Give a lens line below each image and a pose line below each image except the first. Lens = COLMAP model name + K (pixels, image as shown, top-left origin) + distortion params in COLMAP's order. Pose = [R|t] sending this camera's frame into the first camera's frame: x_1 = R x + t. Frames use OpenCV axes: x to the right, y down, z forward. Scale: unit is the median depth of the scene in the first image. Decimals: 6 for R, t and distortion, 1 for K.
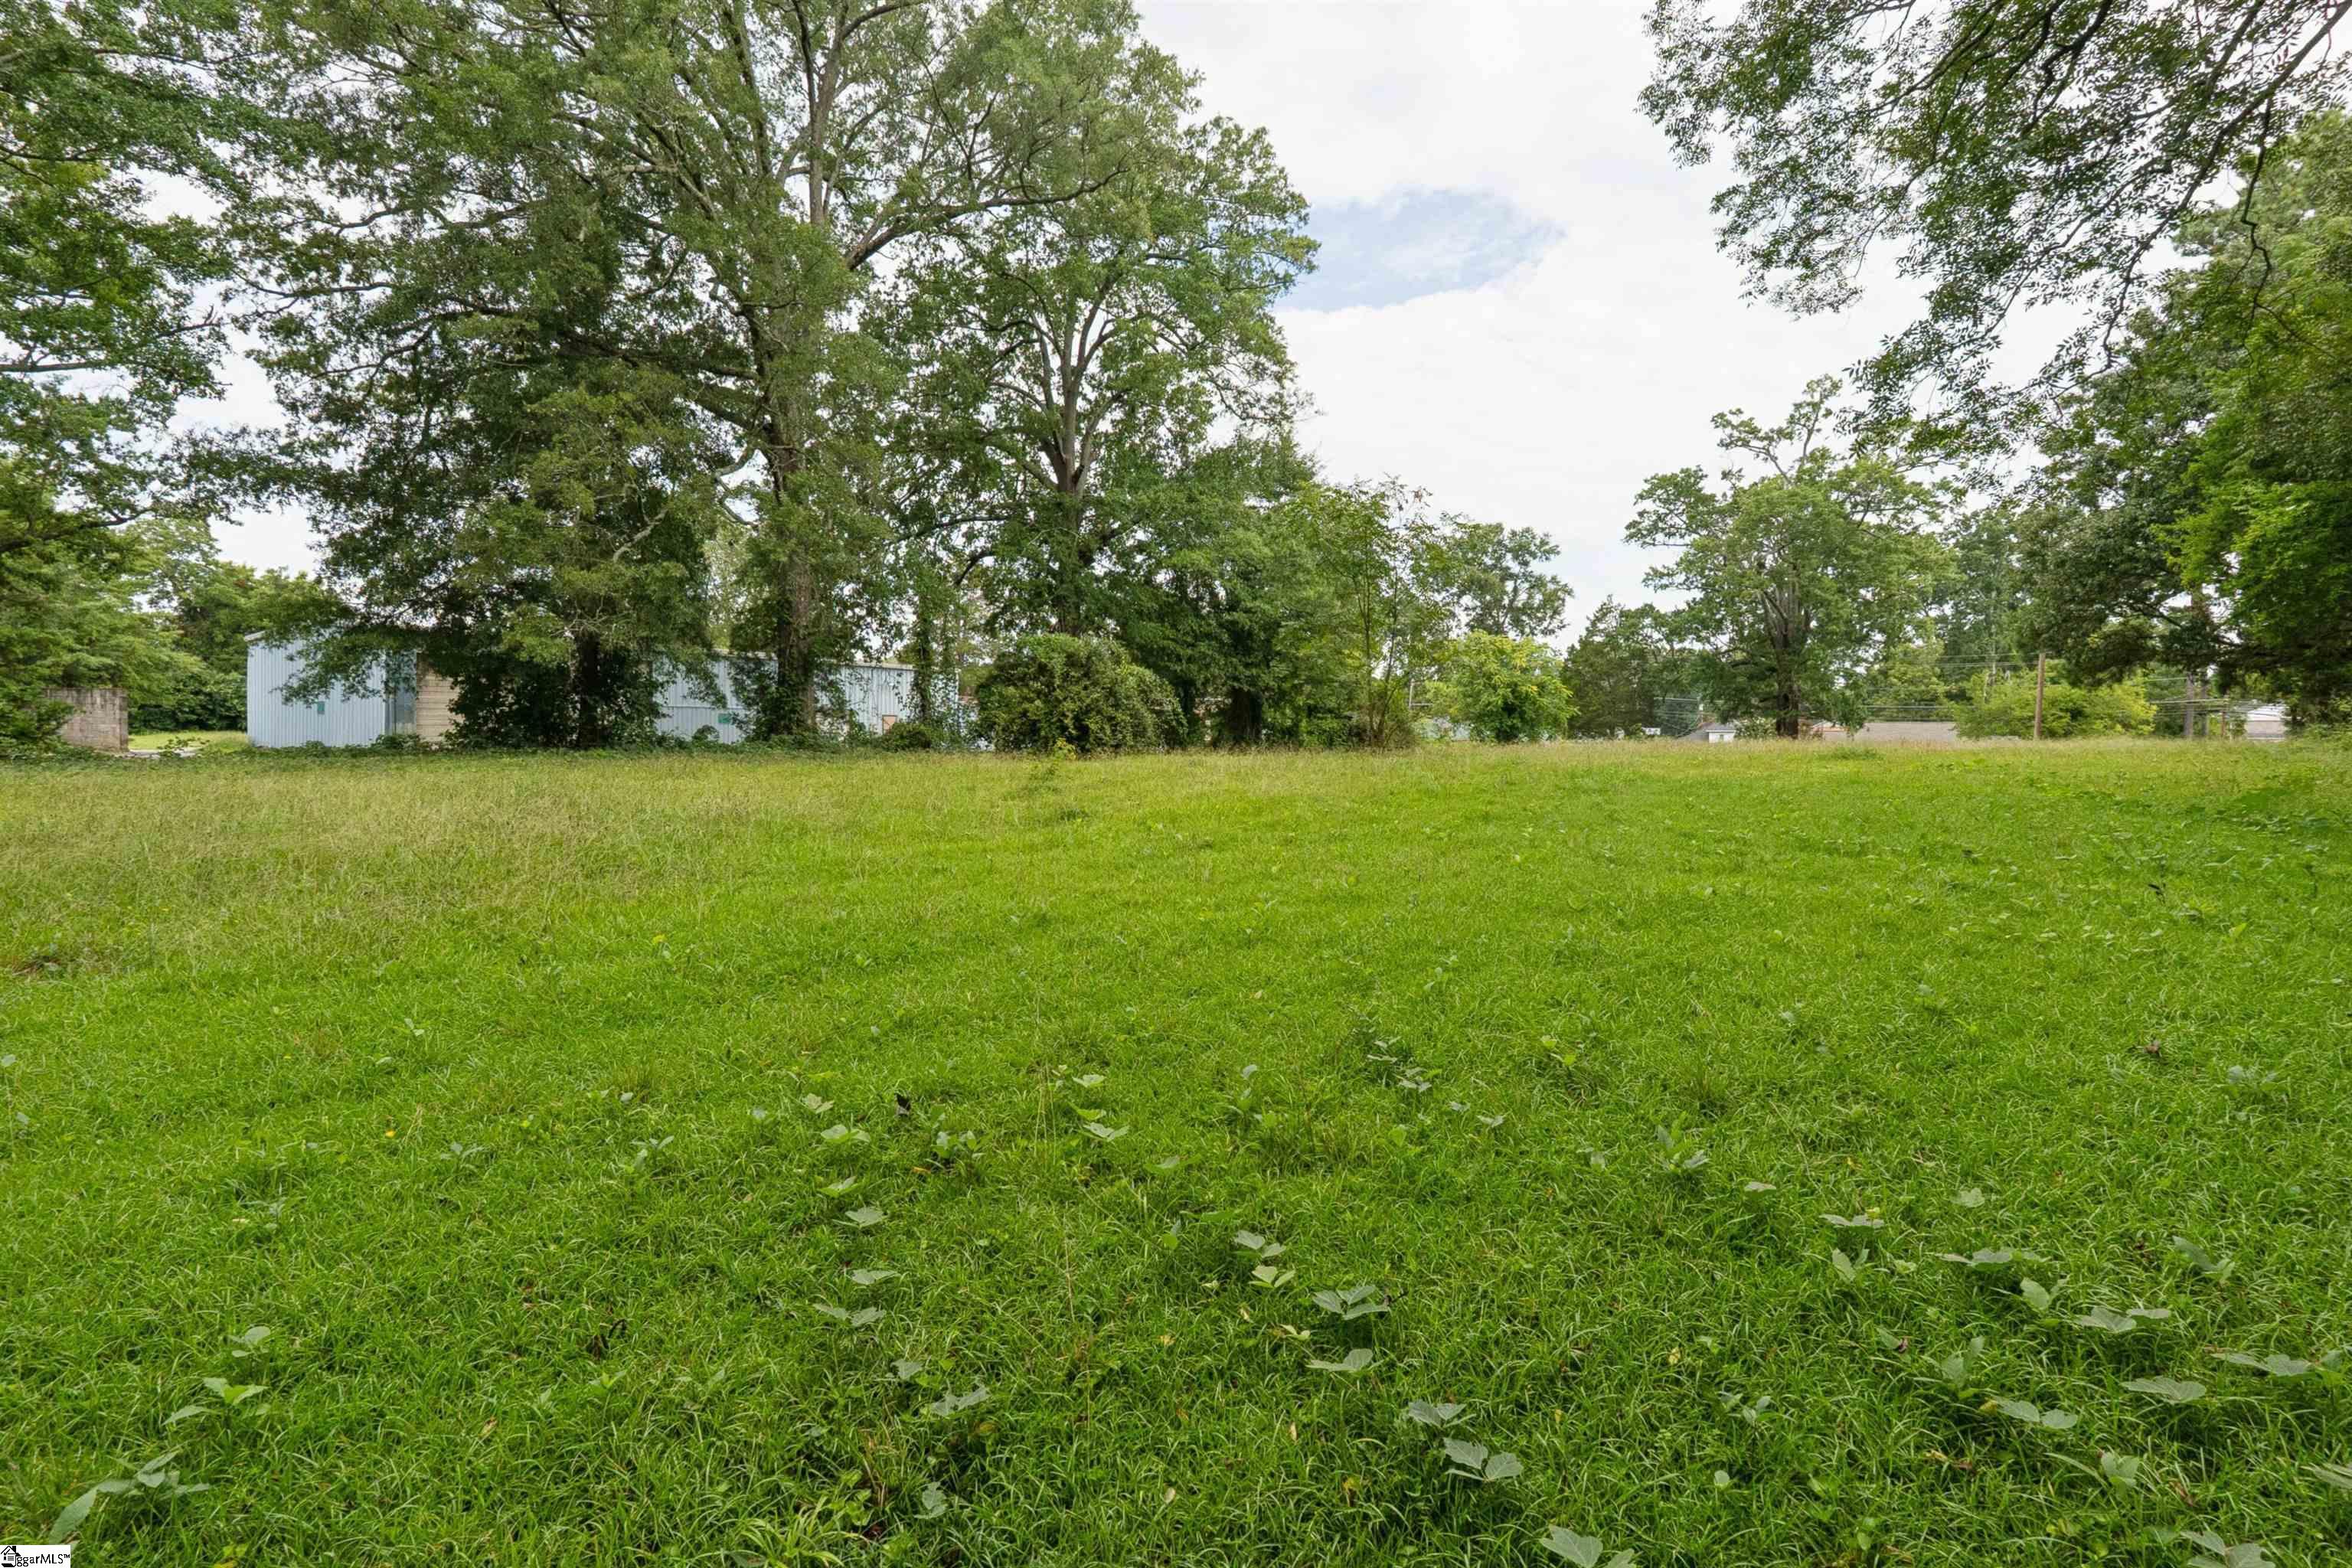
lens RADIAL K [[1060.6, 0, 1183.5], [0, 1060.6, 768.1], [0, 0, 1]] dist [-0.004282, 0.001019]
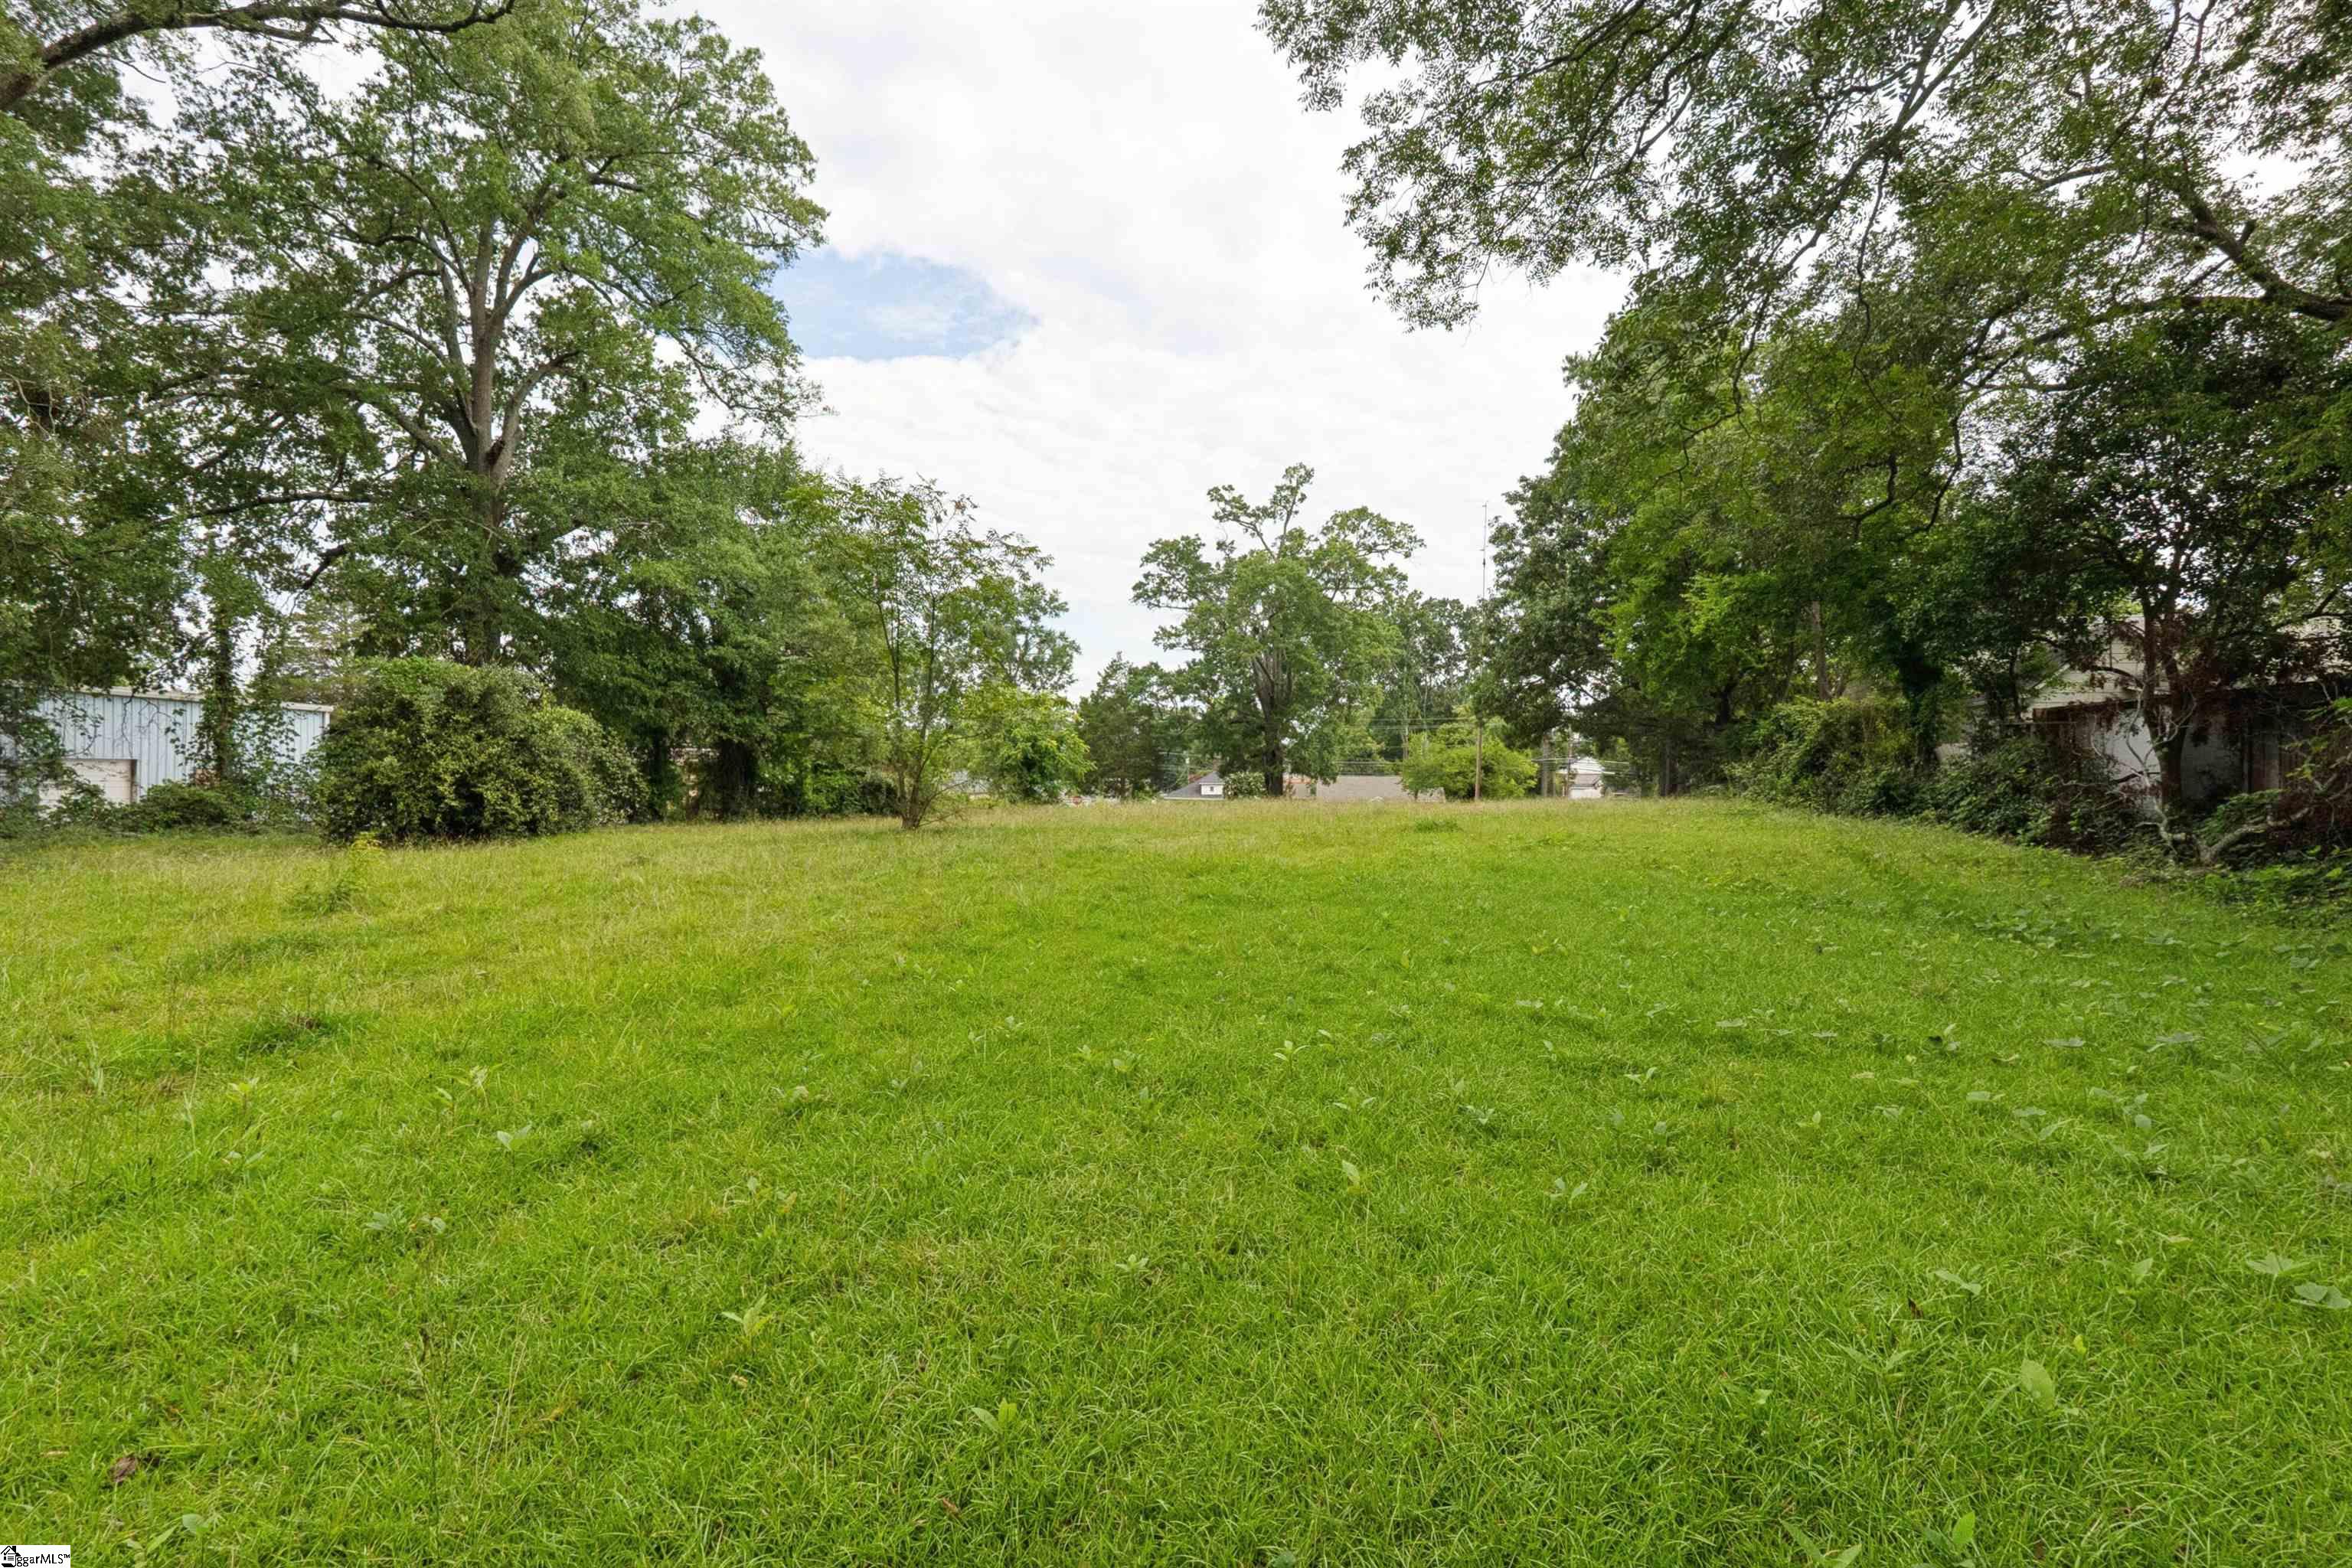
lens RADIAL K [[1052.4, 0, 1155.1], [0, 1052.4, 780.3], [0, 0, 1]] dist [-0.005959, -0.000092]
pose [[0.907595, 0.000028, 0.419848, 0.009807], [0.014682, 0.999386, -0.031806, -0.010744], [-0.419591, 0.035031, 0.907037, 0.105458]]
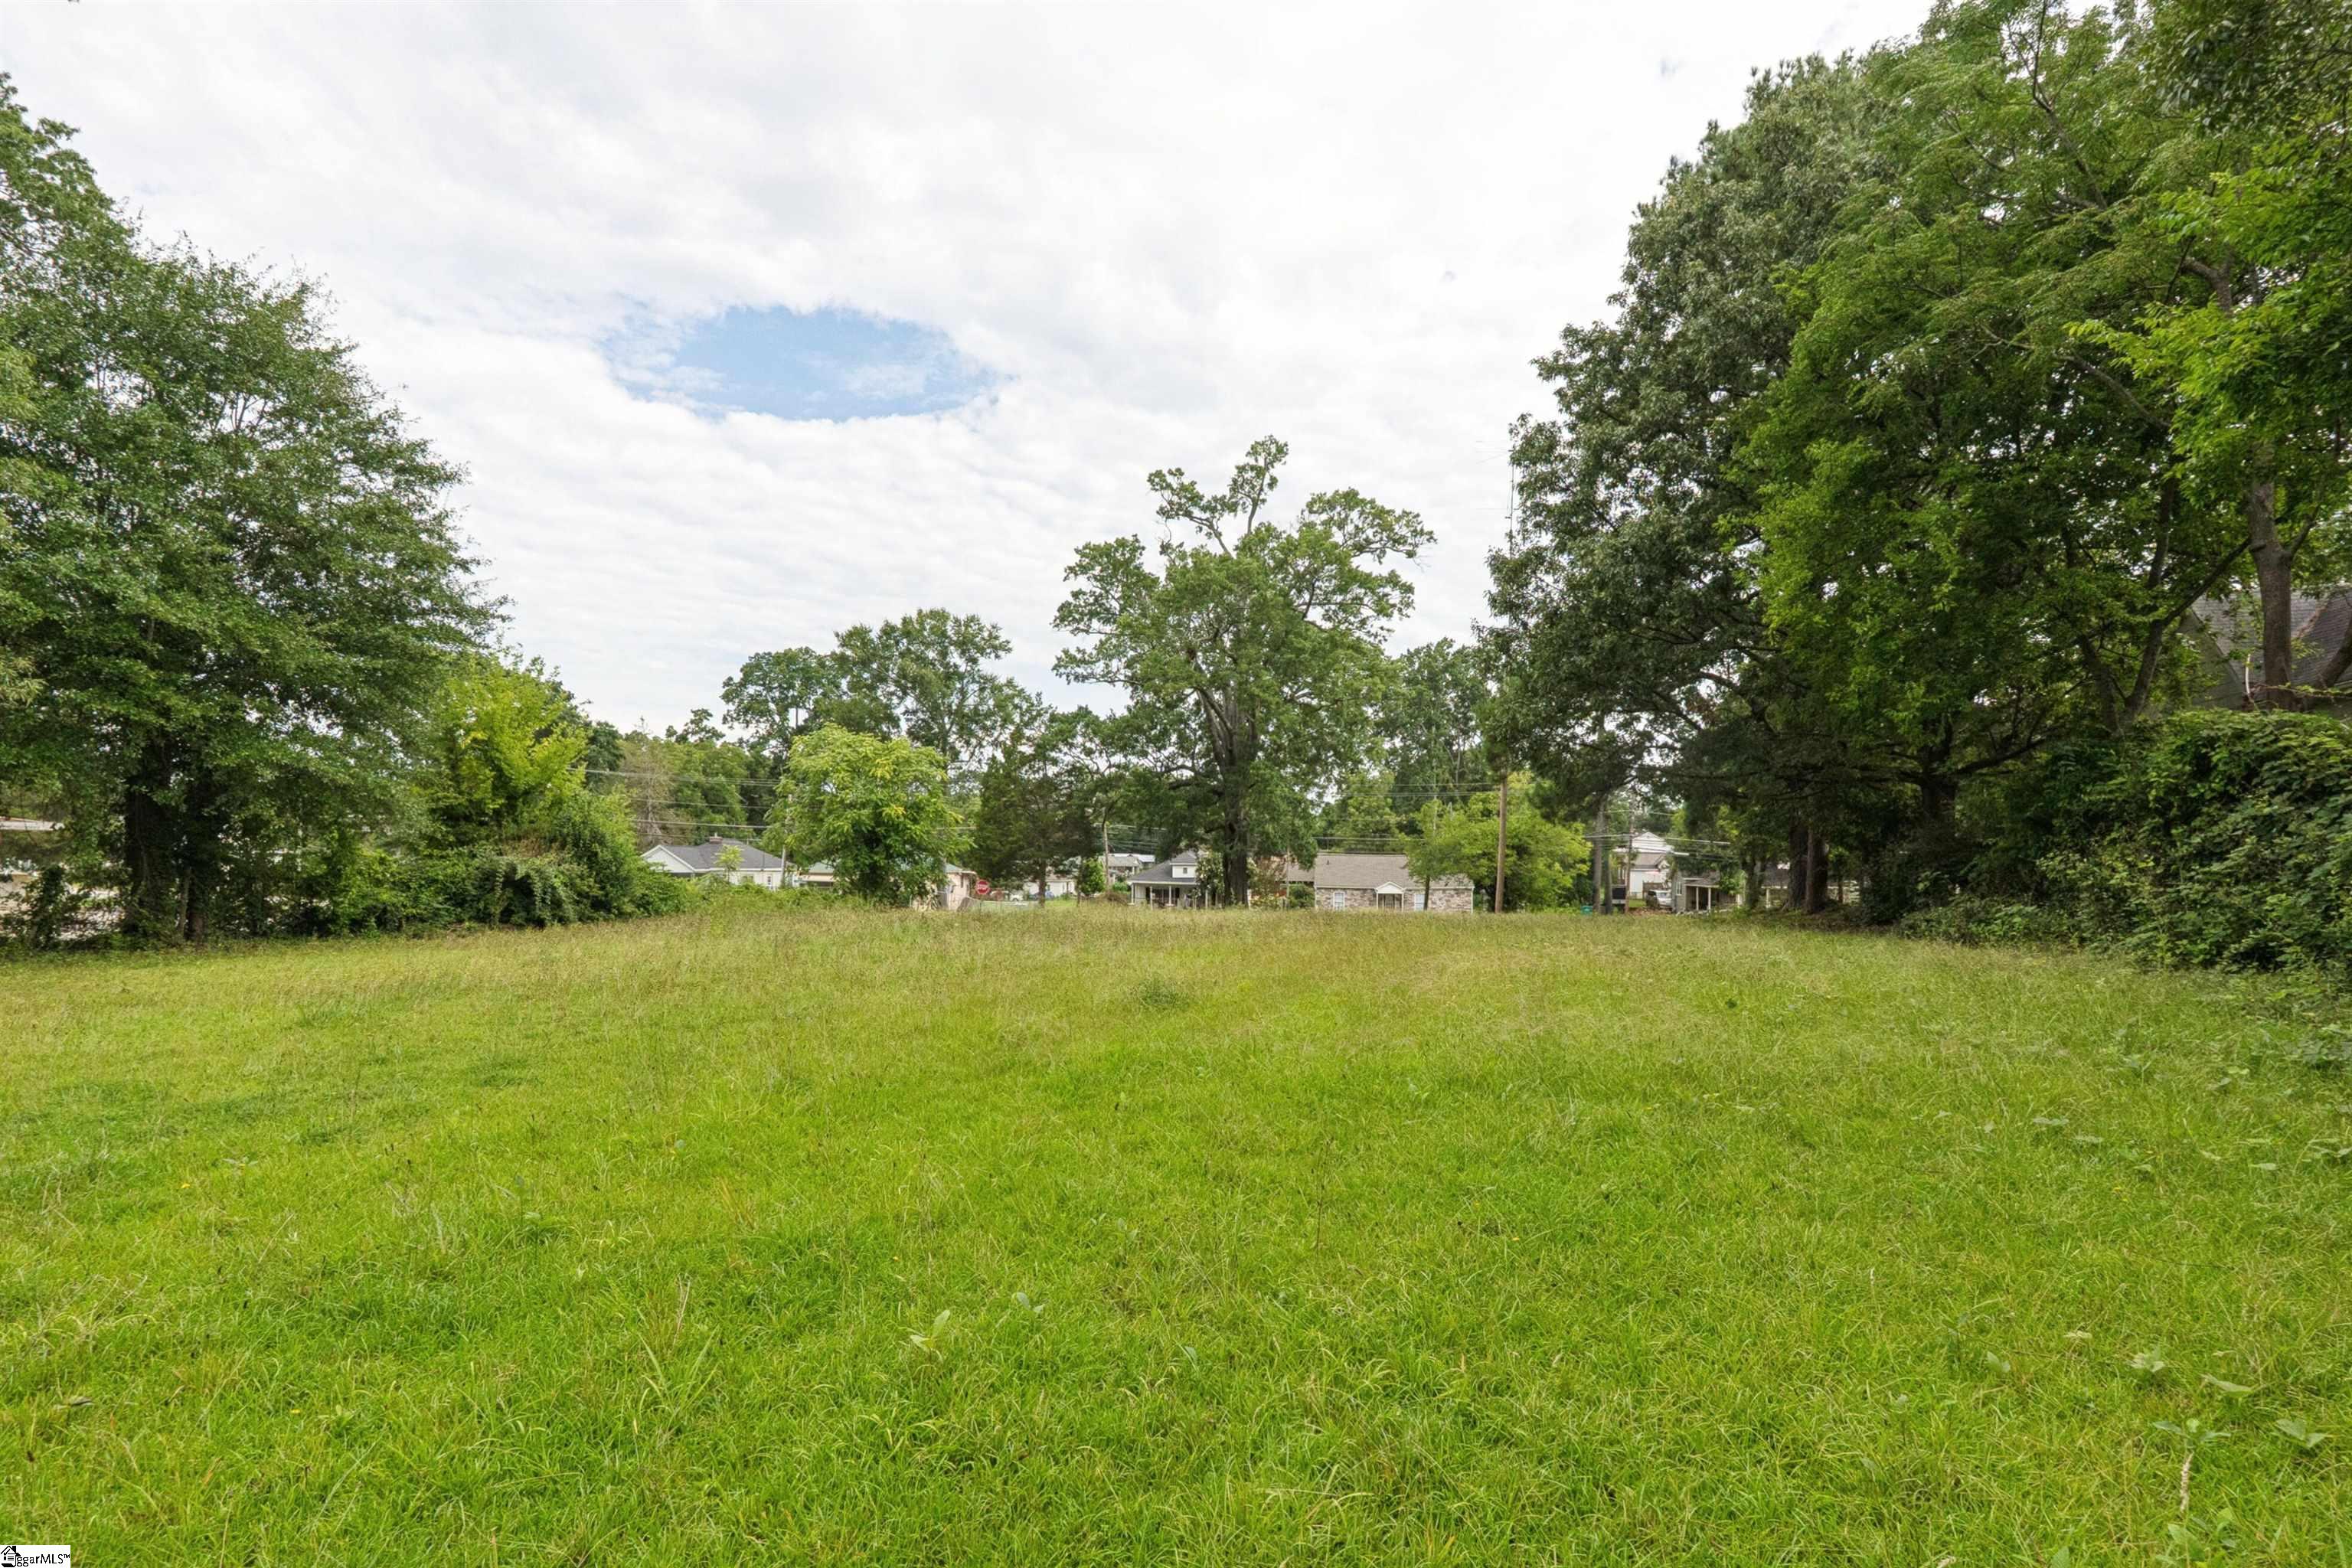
lens RADIAL K [[1102.4, 0, 1170.2], [0, 1102.4, 850.1], [0, 0, 1]] dist [-0.000554, 0.000171]
pose [[0.912648, 0.005196, 0.408714, 0.252257], [0.010370, 0.999303, -0.035861, -0.028226], [-0.408616, 0.036967, 0.911958, 0.354259]]
